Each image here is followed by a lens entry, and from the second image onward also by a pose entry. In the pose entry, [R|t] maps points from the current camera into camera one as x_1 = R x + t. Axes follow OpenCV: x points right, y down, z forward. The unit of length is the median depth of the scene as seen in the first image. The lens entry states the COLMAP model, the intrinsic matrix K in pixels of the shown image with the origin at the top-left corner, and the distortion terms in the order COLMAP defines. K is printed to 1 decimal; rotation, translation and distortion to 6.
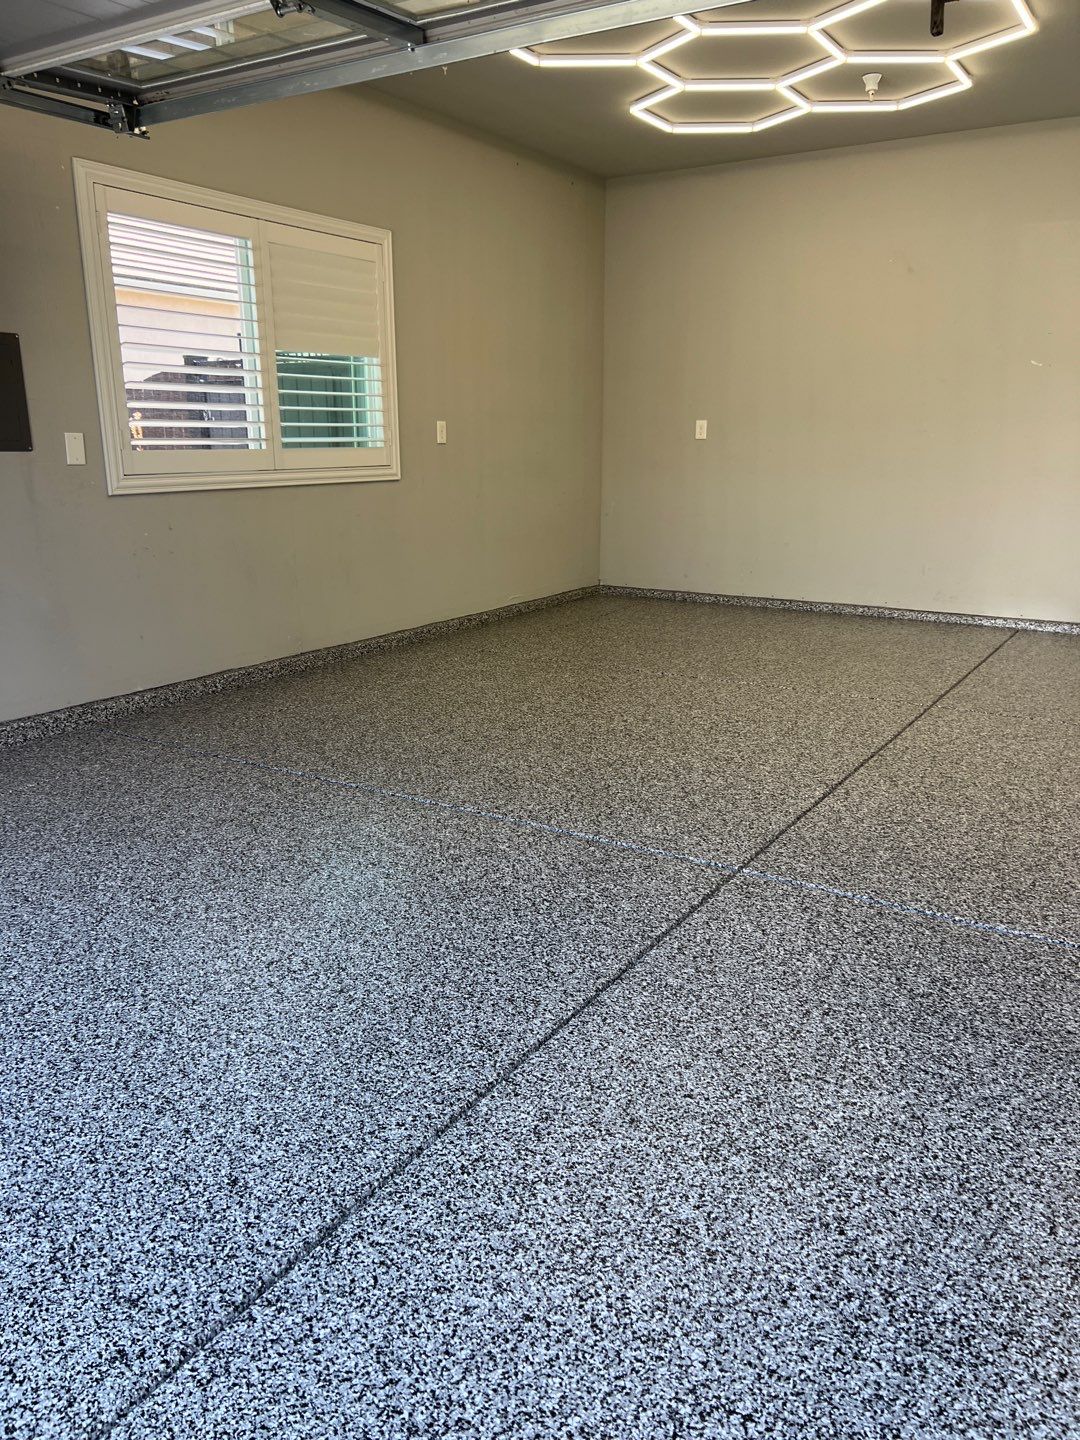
lens RADIAL K [[1085.6, 0, 533.6], [0, 1085.6, 738.4], [0, 0, 1]] dist [0.075460, -0.097733]
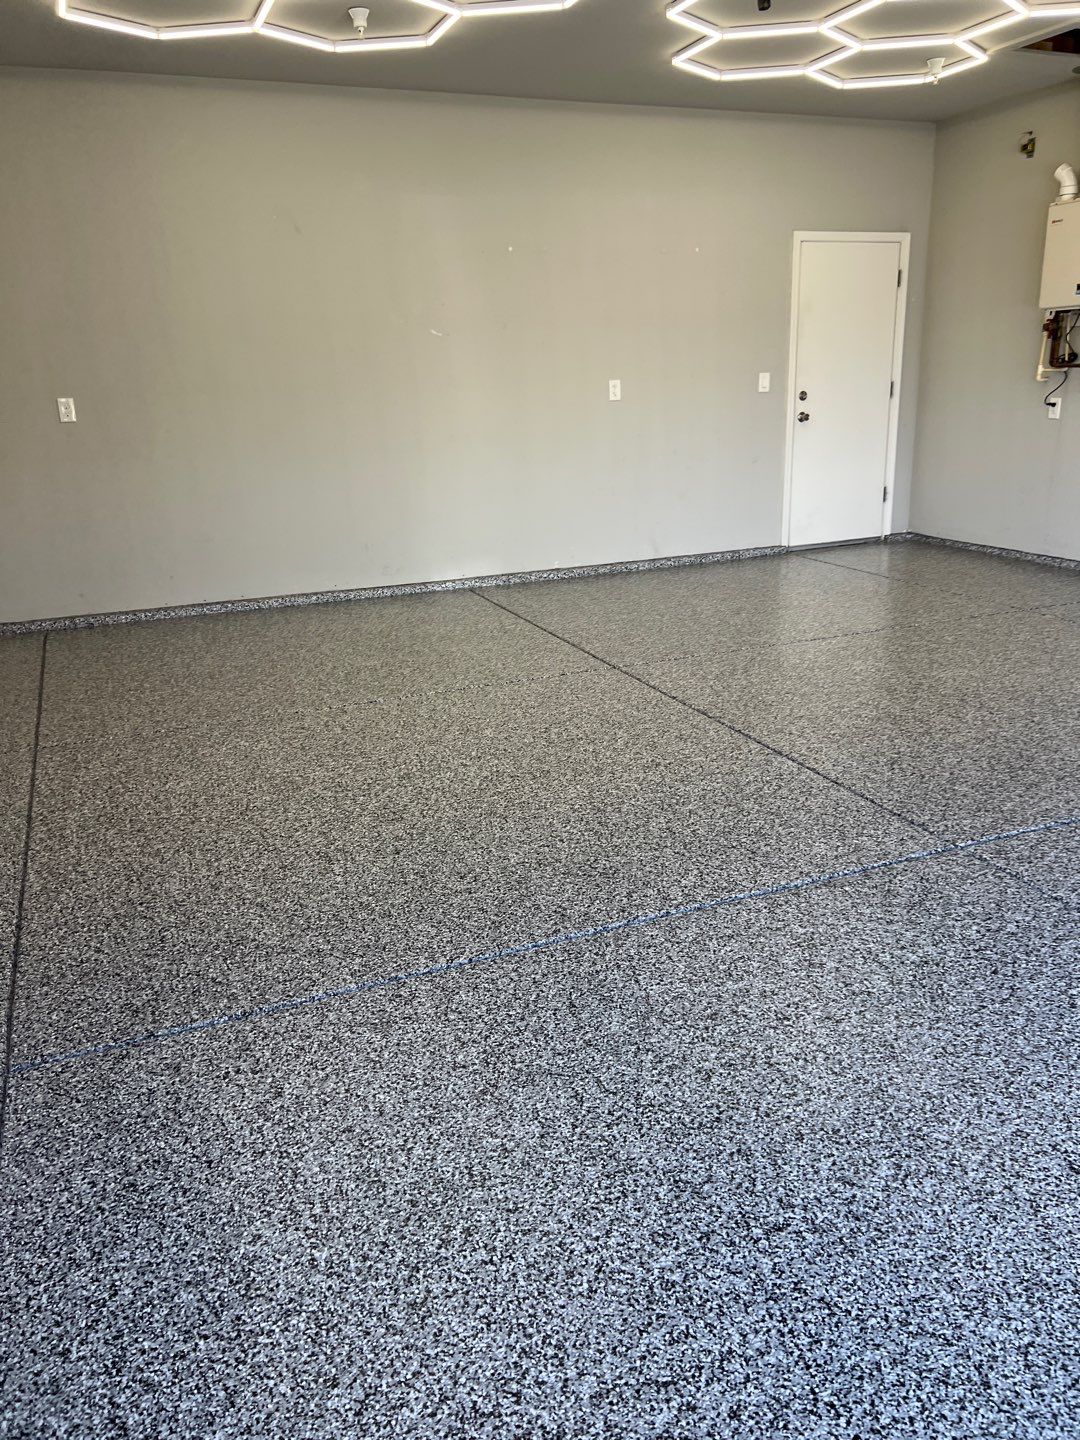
lens RADIAL K [[1097.0, 0, 540.0], [0, 1097.0, 720.0], [0, 0, 1]] dist [0.074761, -0.123449]
pose [[0.574444, -0.262866, 0.775187, -0.983300], [0.253403, 0.957618, 0.136947, -0.281925], [-0.778332, 0.117766, 0.616709, 0.836446]]
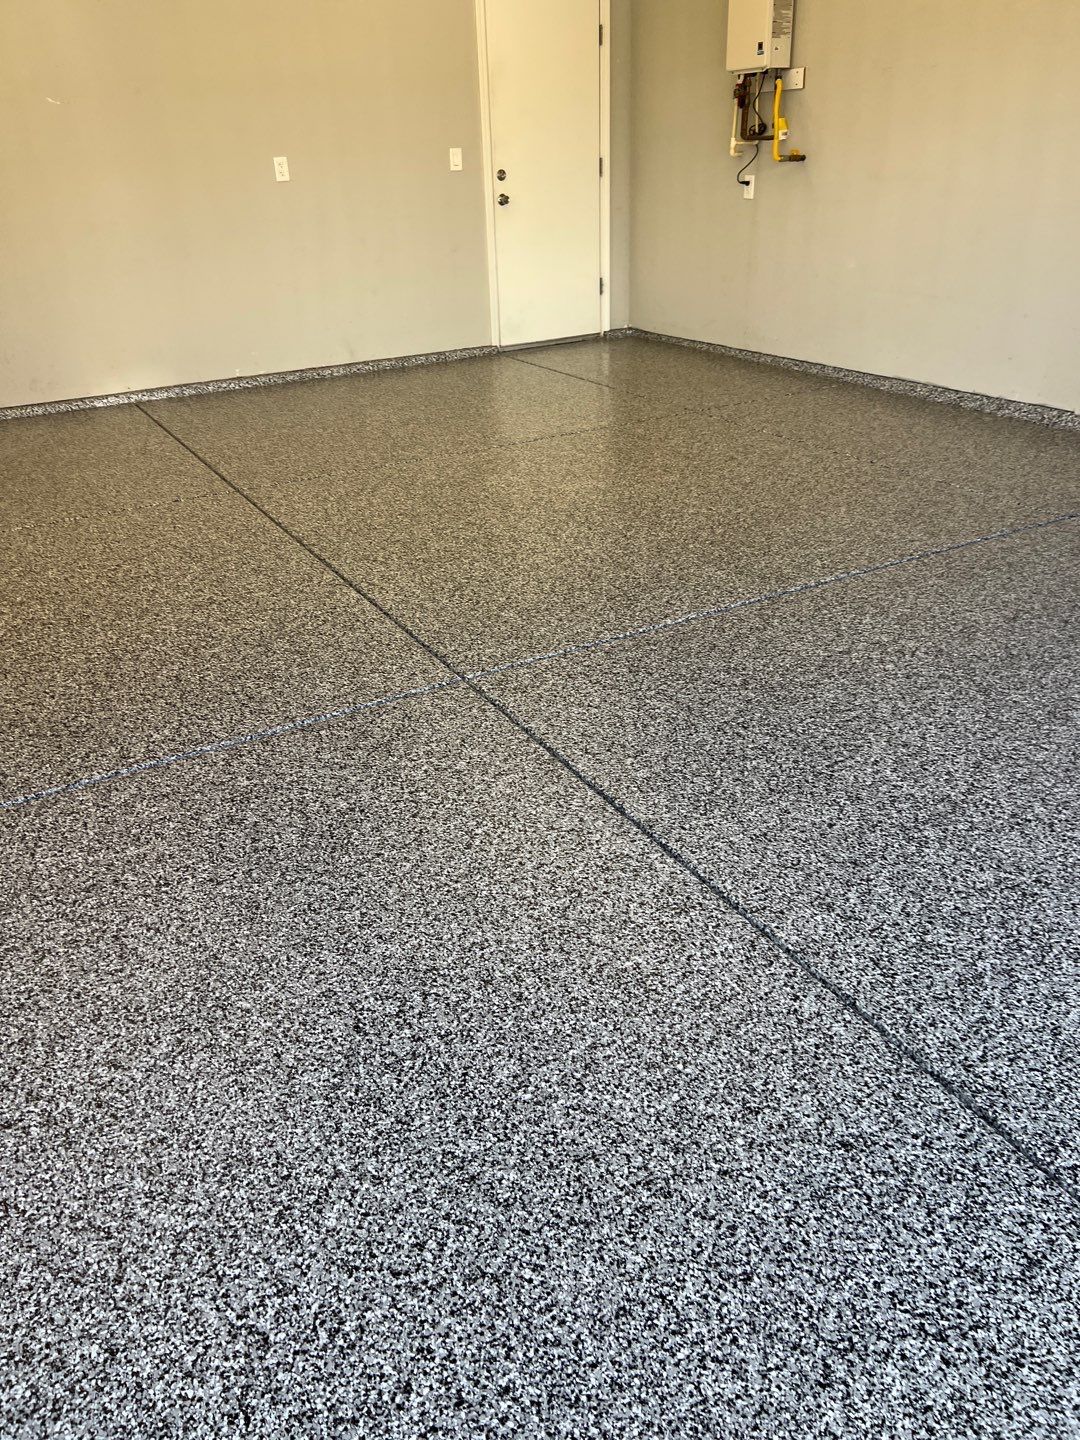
lens RADIAL K [[1087.9, 0, 530.7], [0, 1087.9, 722.0], [0, 0, 1]] dist [0.066944, -0.091917]
pose [[0.471345, -0.427863, 0.771212, -0.684560], [0.278056, 0.901936, 0.330448, -0.184760], [-0.836970, 0.058685, 0.544093, 0.543219]]
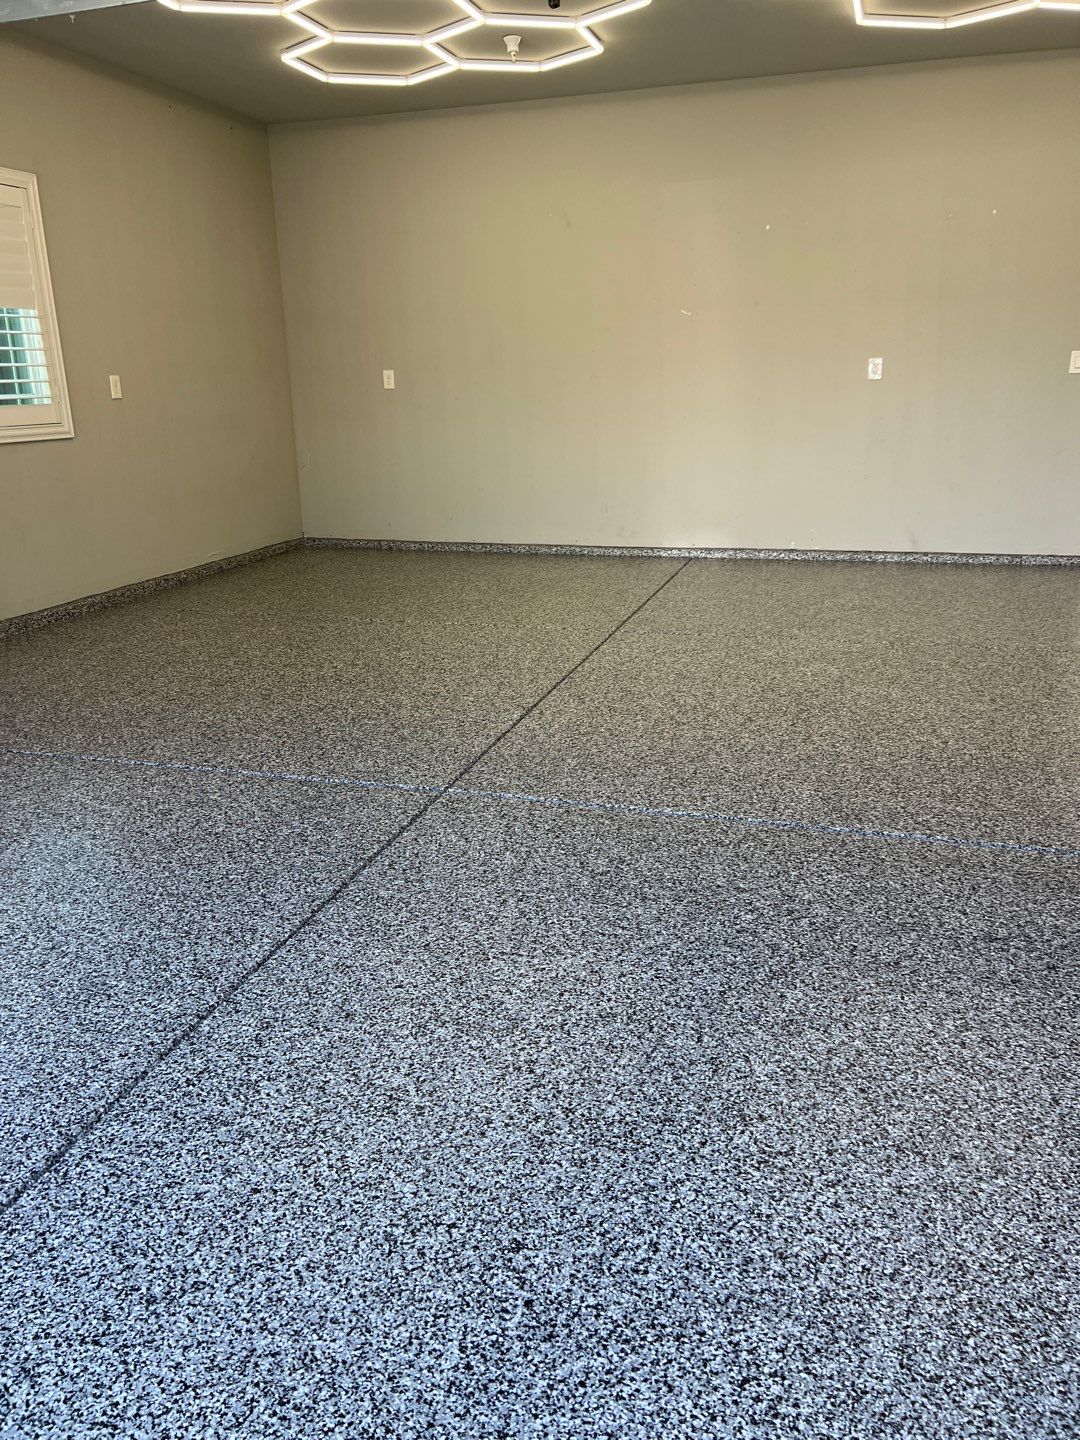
lens RADIAL K [[1095.3, 0, 540.0], [0, 1095.3, 720.0], [0, 0, 1]] dist [0.052394, -0.060946]
pose [[0.965183, -0.097343, 0.242788, 0.029952], [0.091529, 0.995182, 0.035144, 0.027623], [-0.245040, -0.011698, 0.969442, -0.090062]]
